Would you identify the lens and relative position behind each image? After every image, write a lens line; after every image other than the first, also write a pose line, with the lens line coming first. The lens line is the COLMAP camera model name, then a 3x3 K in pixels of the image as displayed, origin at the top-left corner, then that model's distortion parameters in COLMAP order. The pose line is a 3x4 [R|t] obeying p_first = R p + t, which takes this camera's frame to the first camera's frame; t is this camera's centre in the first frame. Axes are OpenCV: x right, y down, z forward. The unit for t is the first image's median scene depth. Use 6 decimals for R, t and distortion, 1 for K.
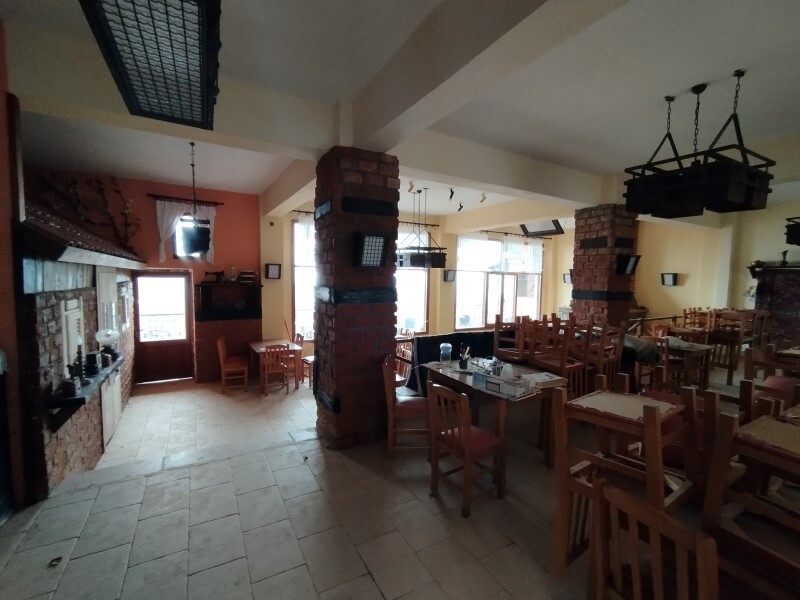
lens RADIAL K [[367.9, 0, 404.6], [0, 367.9, 304.1], [0, 0, 1]] dist [-0.026696, 0.021250]
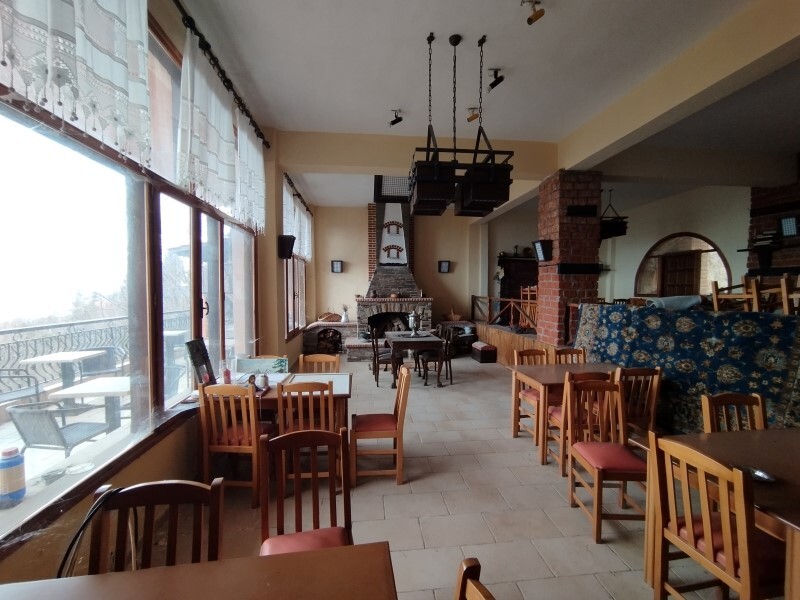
lens RADIAL K [[367.9, 0, 404.6], [0, 367.9, 304.1], [0, 0, 1]] dist [-0.026696, 0.021250]
pose [[0.402350, -0.056785, 0.913723, -0.393448], [0.071798, 0.996958, 0.030343, 0.001528], [-0.912666, 0.053395, 0.405203, 0.838584]]
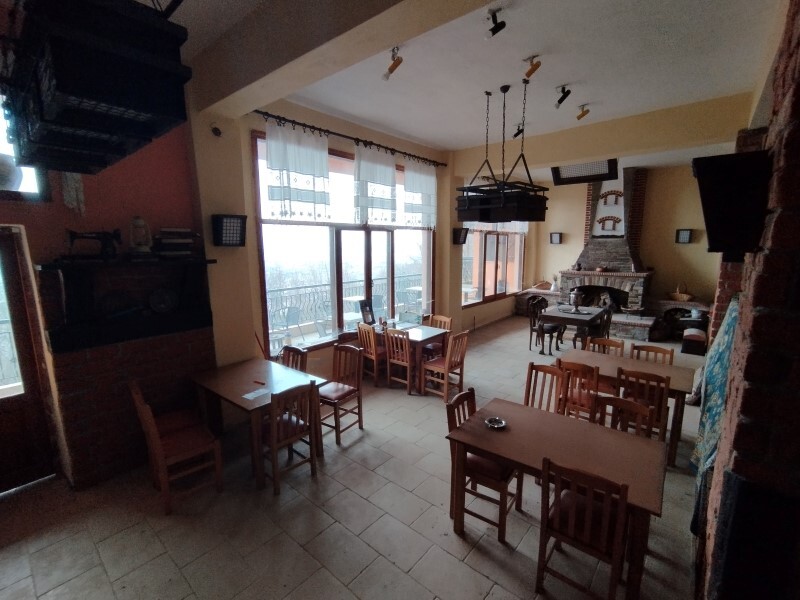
lens RADIAL K [[367.9, 0, 404.6], [0, 367.9, 304.1], [0, 0, 1]] dist [-0.026696, 0.021250]
pose [[0.942046, -0.076852, 0.326564, -0.306205], [0.044939, 0.993543, 0.104180, -0.031156], [-0.332461, -0.083467, 0.939416, 0.448257]]
